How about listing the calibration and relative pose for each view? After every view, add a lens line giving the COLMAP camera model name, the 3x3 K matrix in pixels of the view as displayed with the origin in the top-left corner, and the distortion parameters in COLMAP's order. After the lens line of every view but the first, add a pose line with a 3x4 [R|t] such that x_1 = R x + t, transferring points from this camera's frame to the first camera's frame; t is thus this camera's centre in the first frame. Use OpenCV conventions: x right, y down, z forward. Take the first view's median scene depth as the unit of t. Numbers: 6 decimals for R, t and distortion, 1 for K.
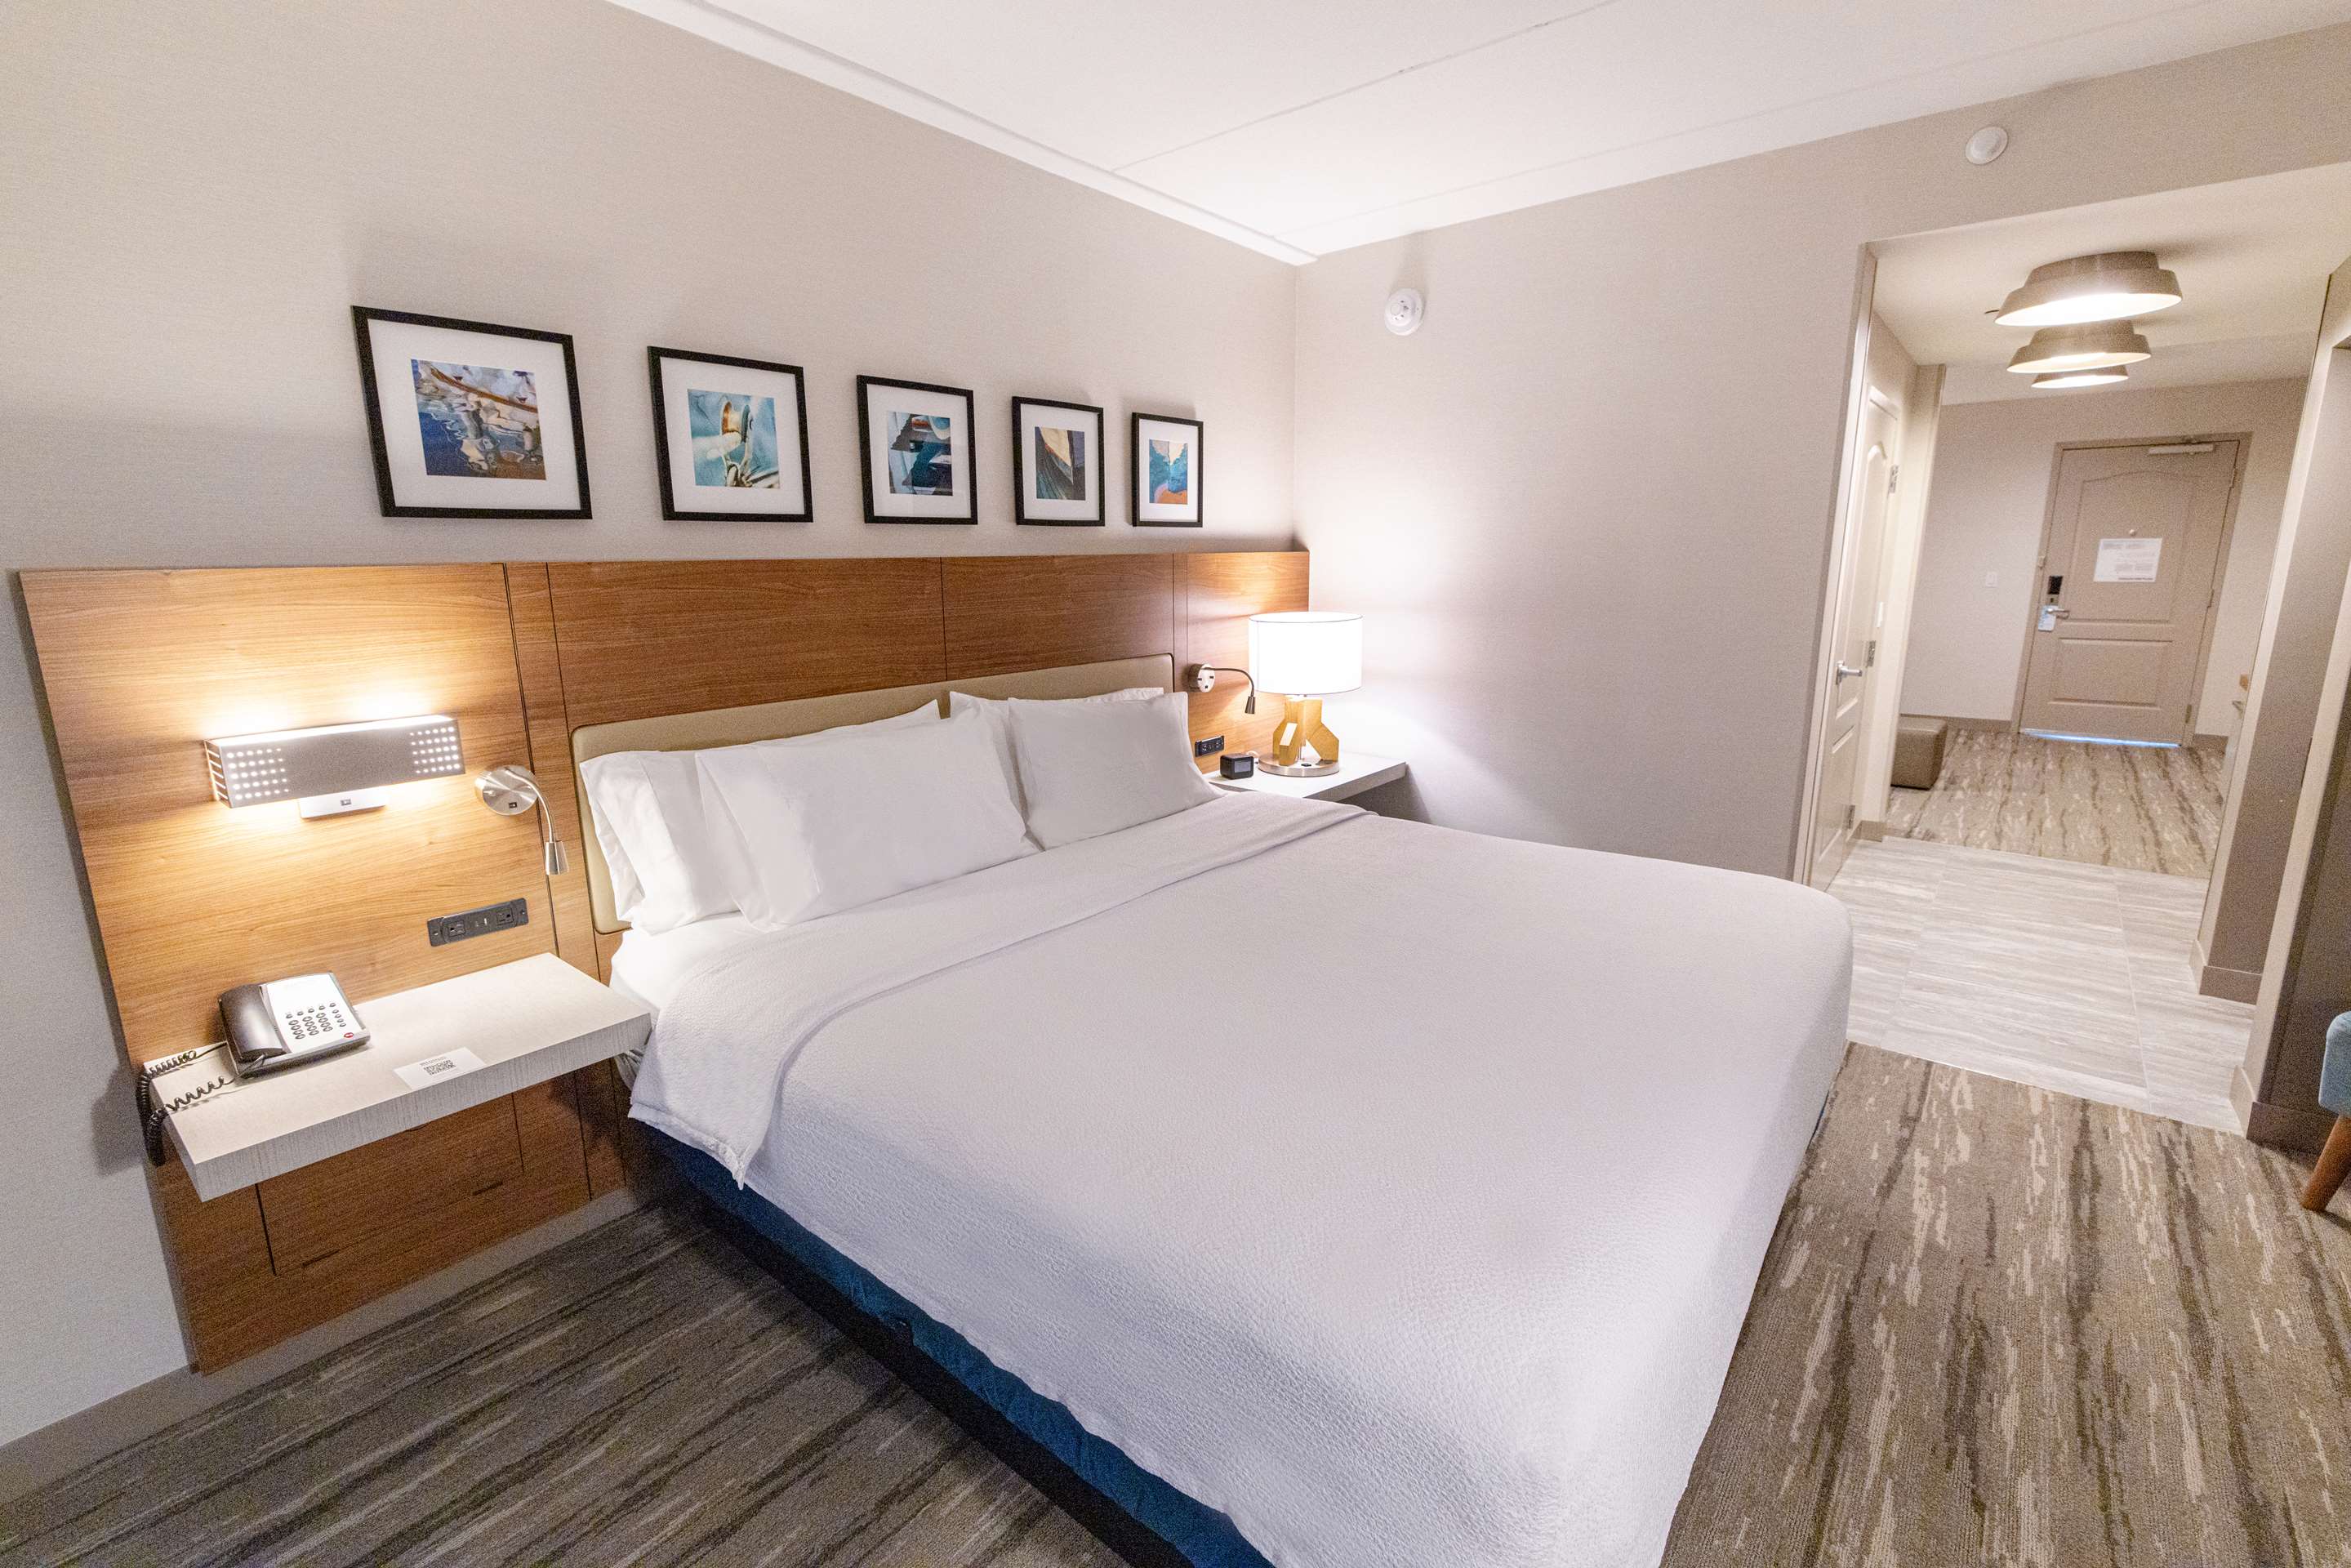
lens RADIAL K [[1048.4, 0, 1164.3], [0, 1048.4, 766.3], [0, 0, 1]] dist [0.000313, 0.000435]
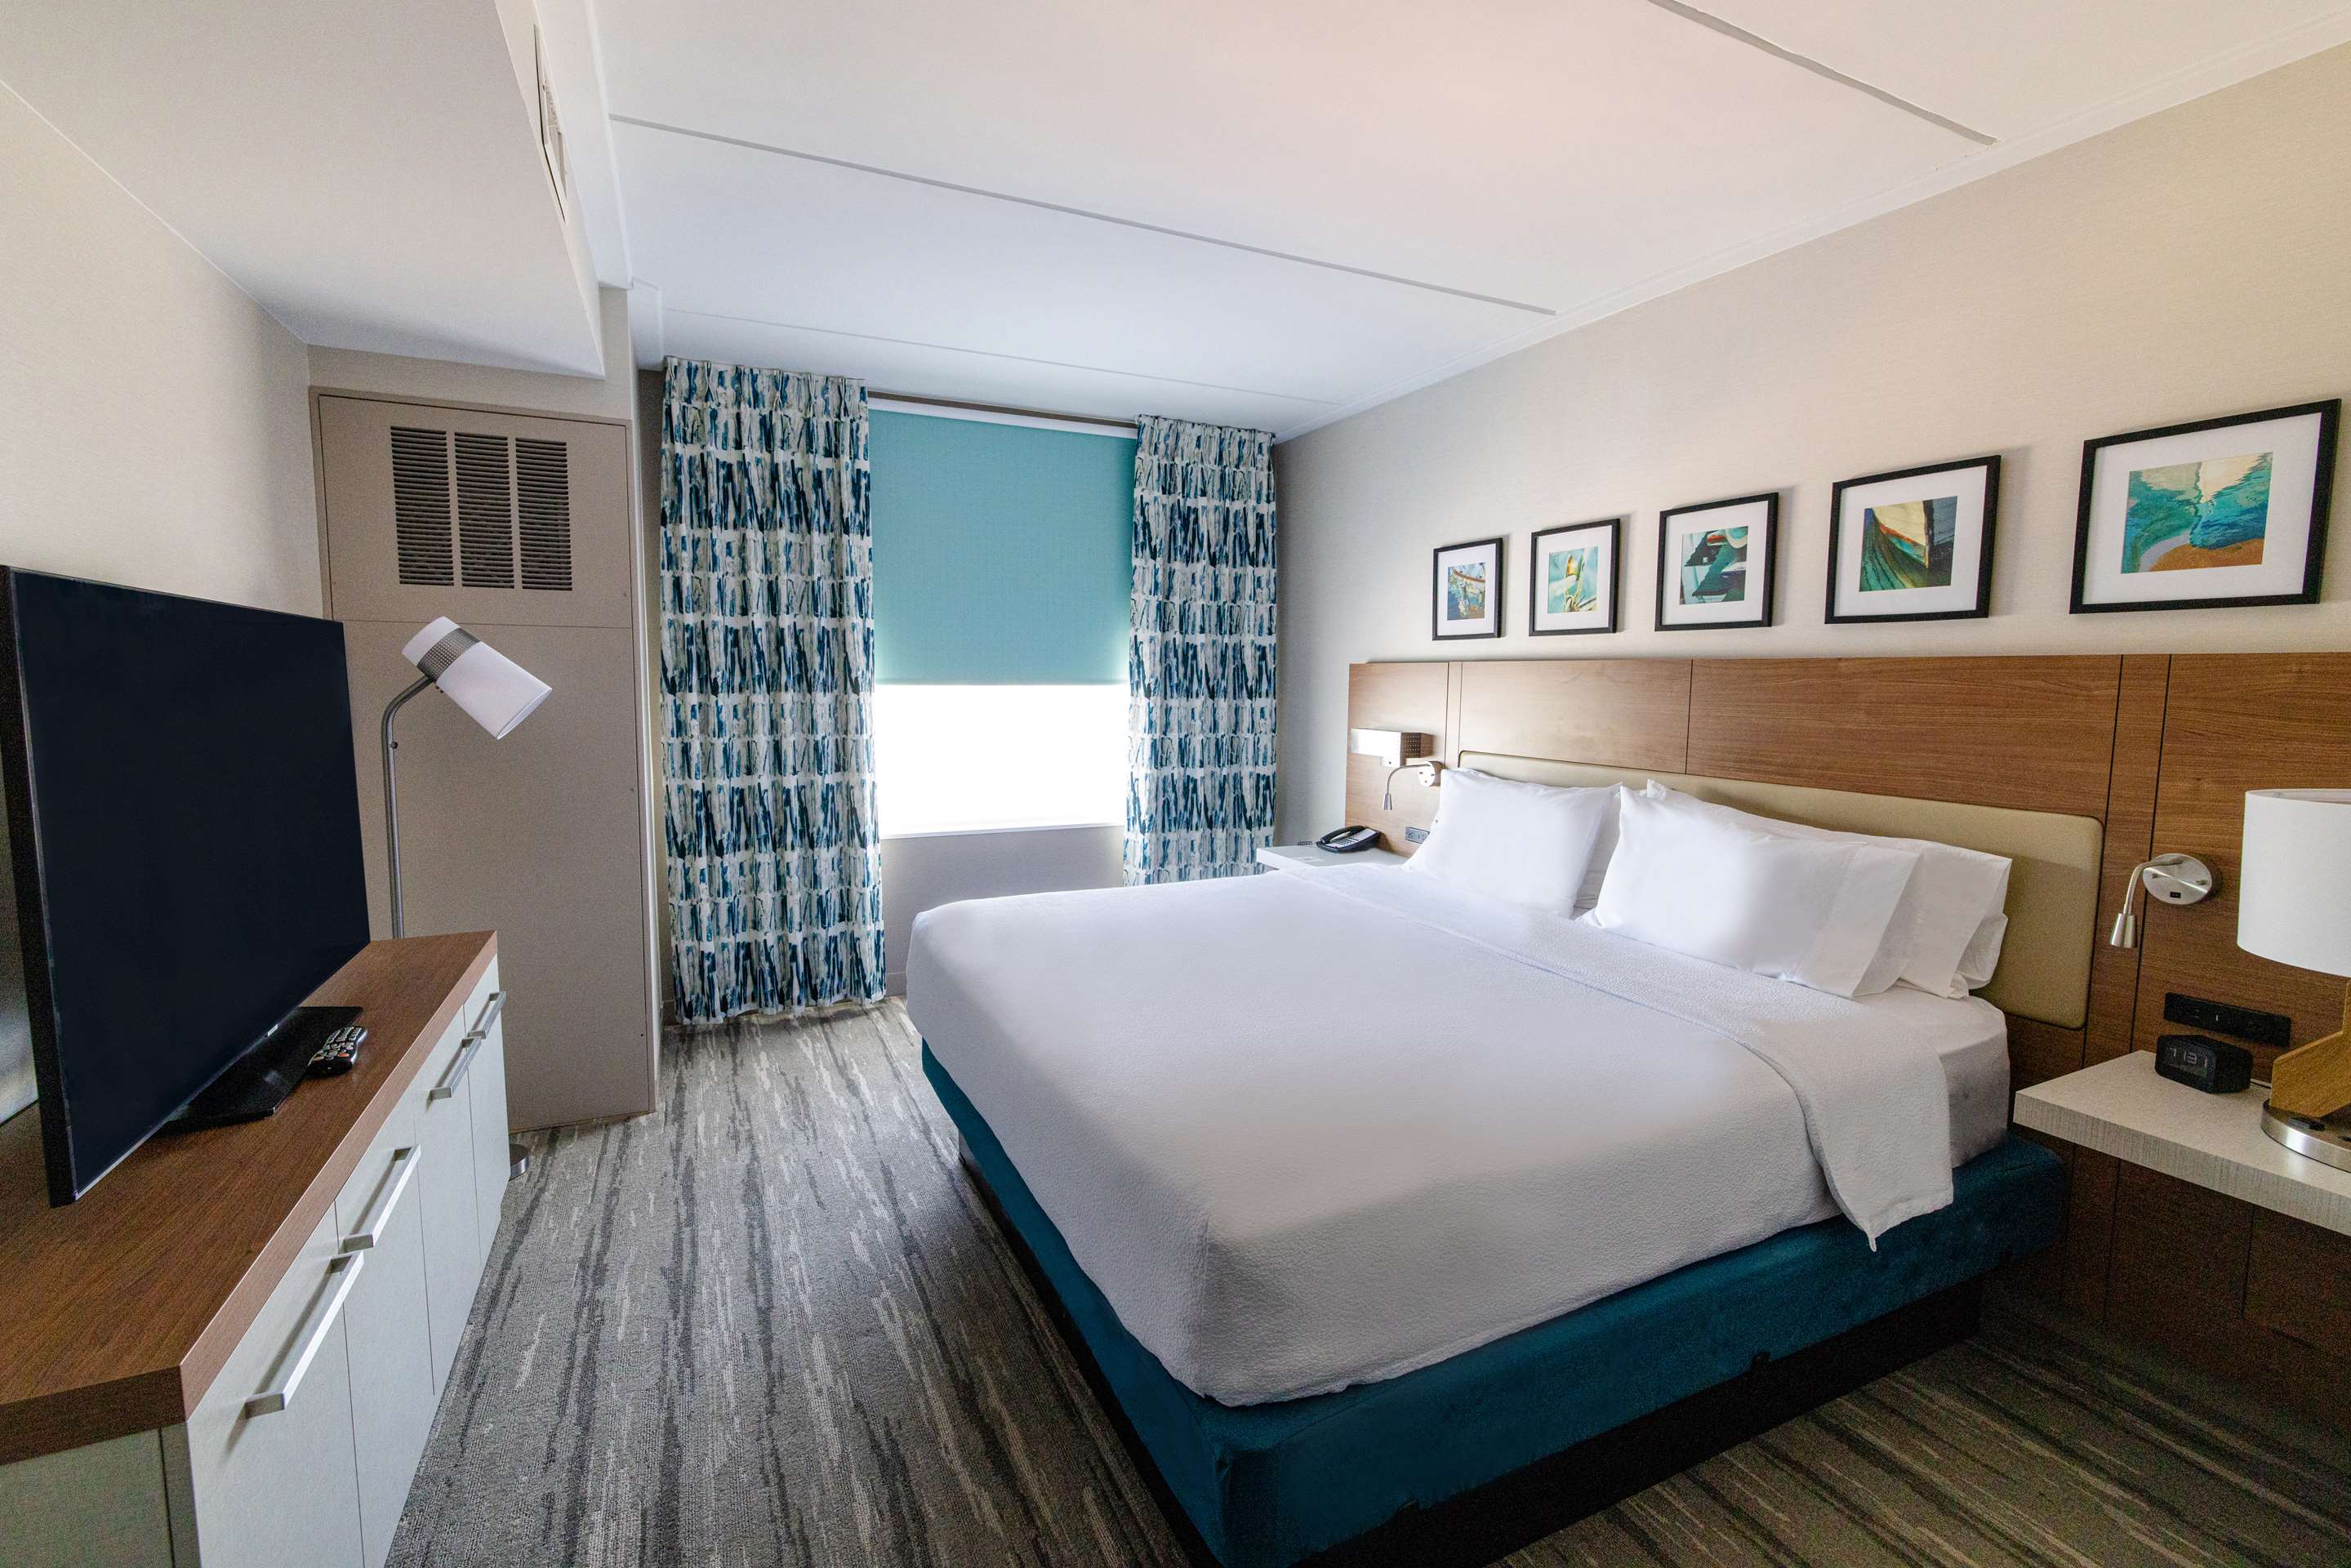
lens RADIAL K [[1048.4, 0, 1174.7], [0, 1048.4, 774.7], [0, 0, 1]] dist [0.000313, 0.000435]
pose [[-0.424685, 0.095409, -0.900300, 1.127450], [-0.182699, 0.964941, 0.188441, -0.216131], [0.886715, 0.244512, -0.392365, 1.108572]]
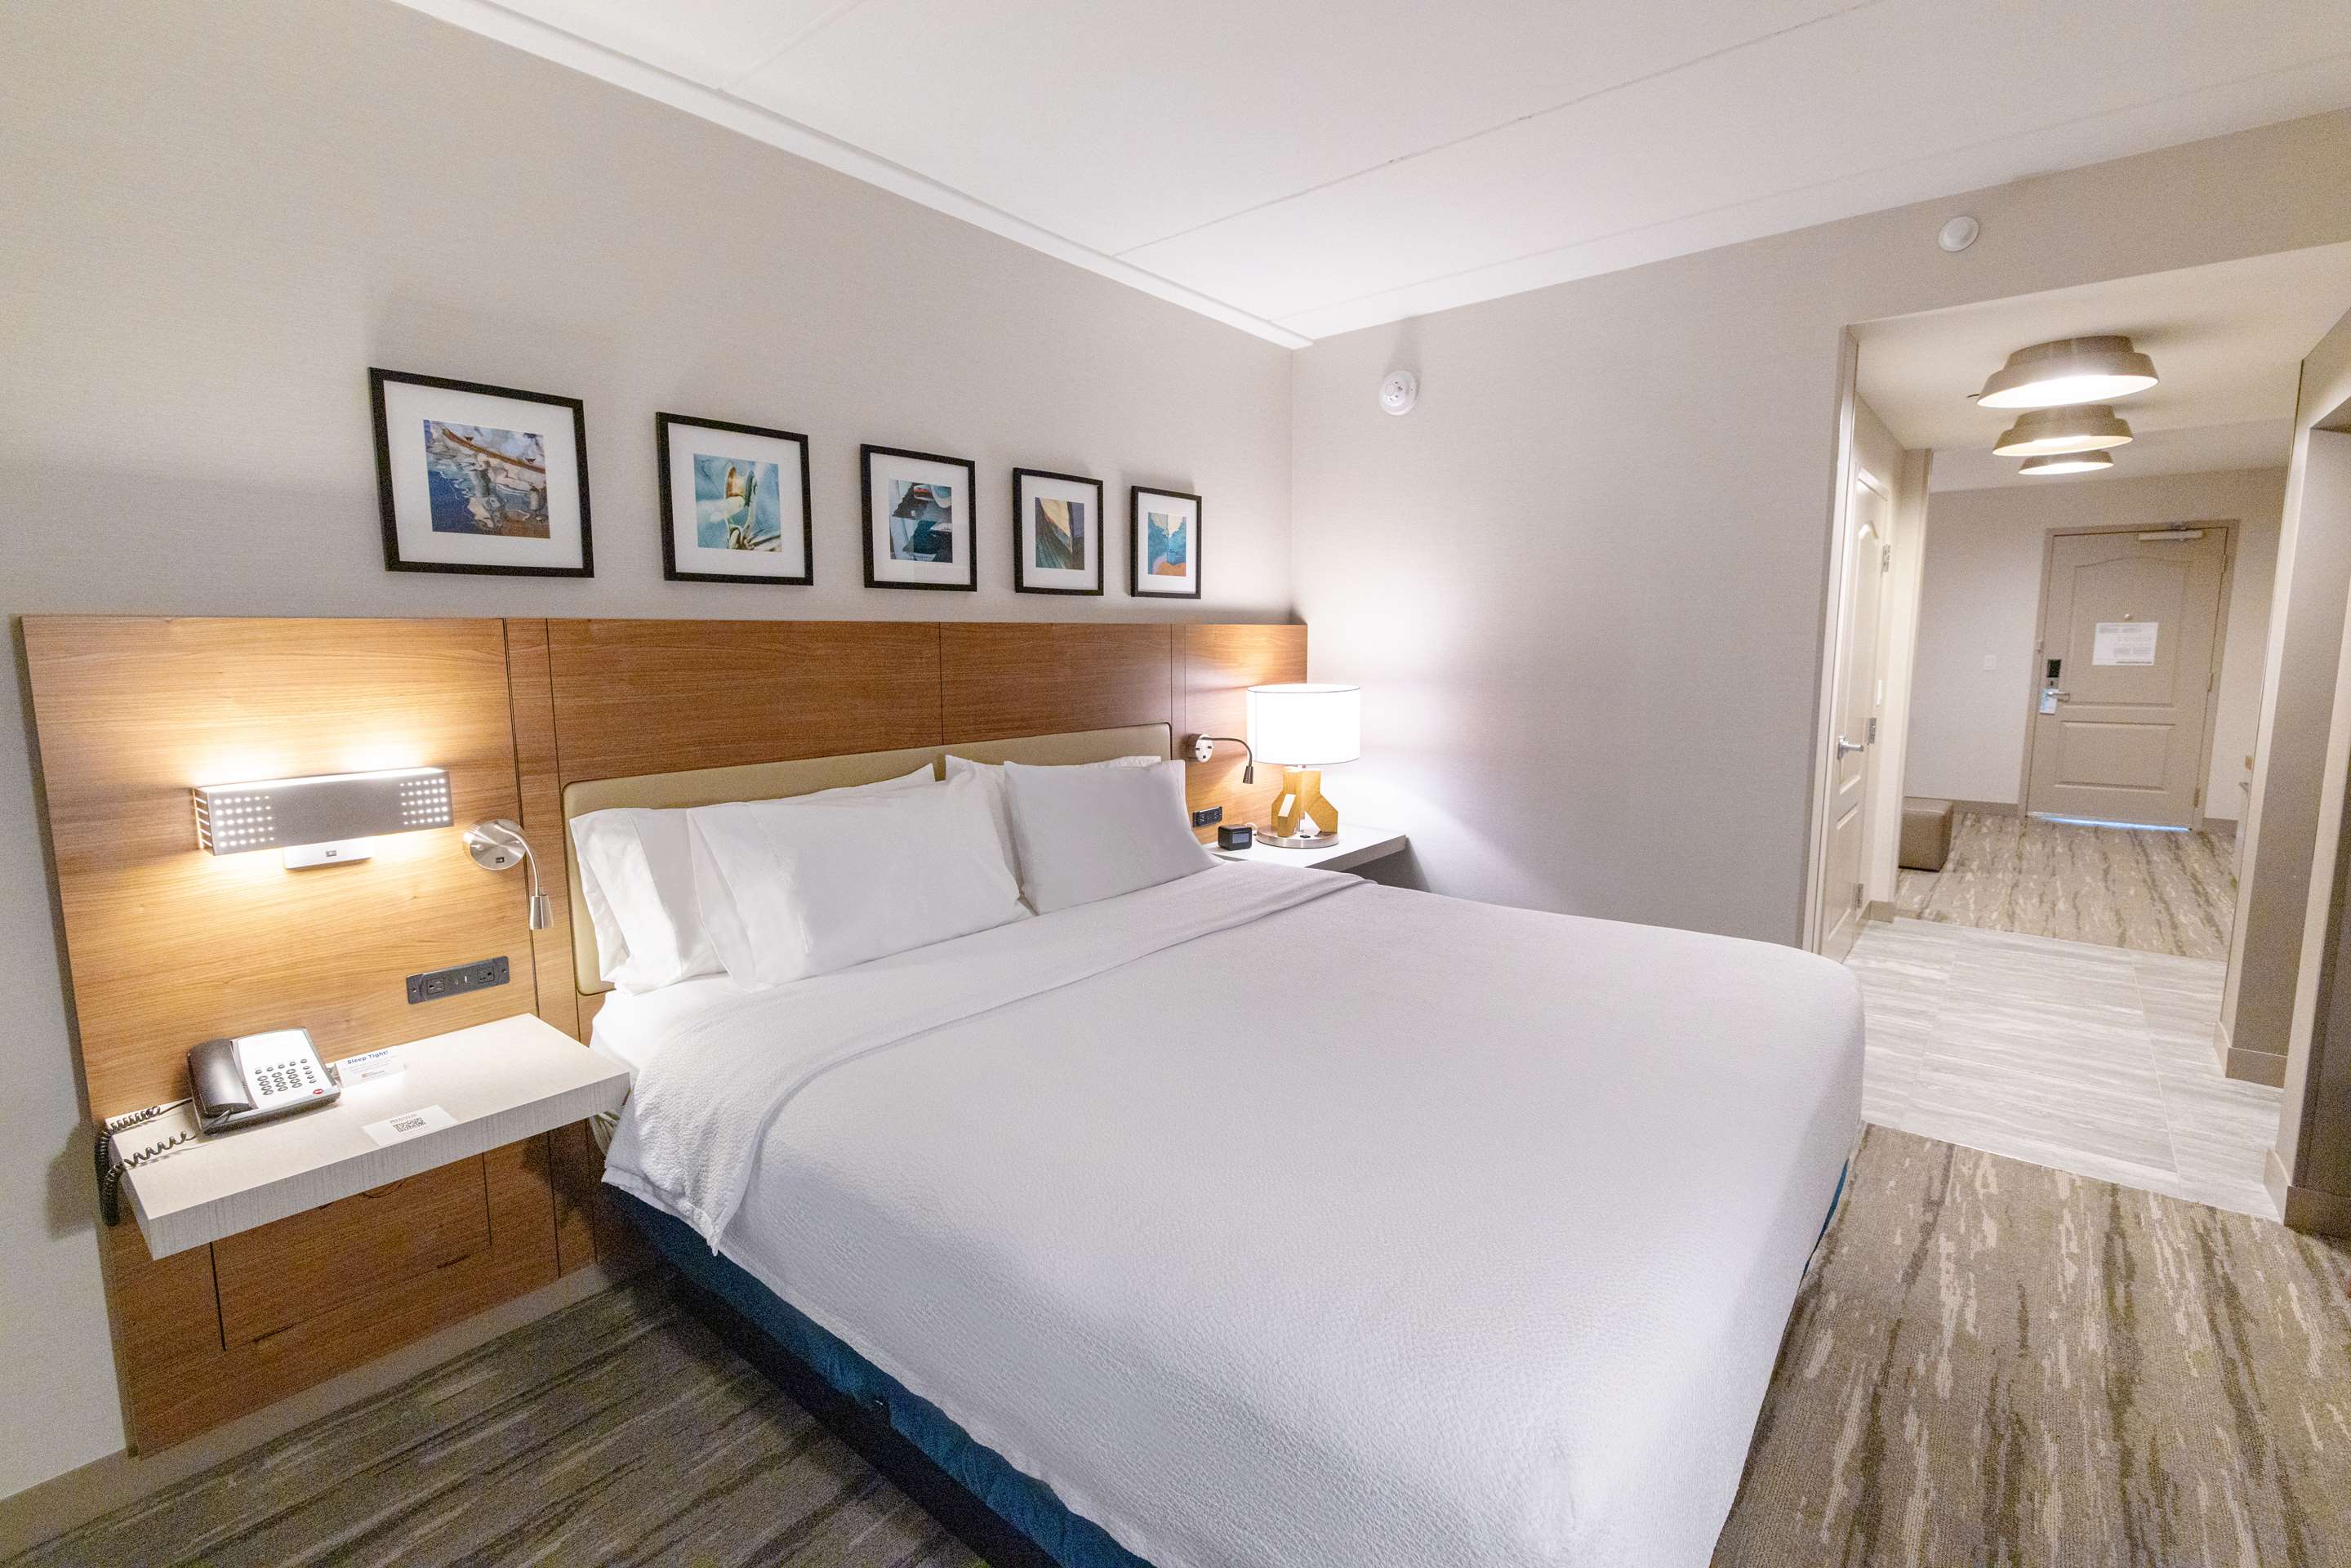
lens RADIAL K [[1057.8, 0, 1163.0], [0, 1057.8, 769.4], [0, 0, 1]] dist [0.000703, -0.000128]
pose [[0.999986, 0.005162, -0.001366, 0.003698], [-0.005252, 0.996994, -0.077304, 0.021012], [0.000962, 0.077310, 0.997007, -0.000175]]
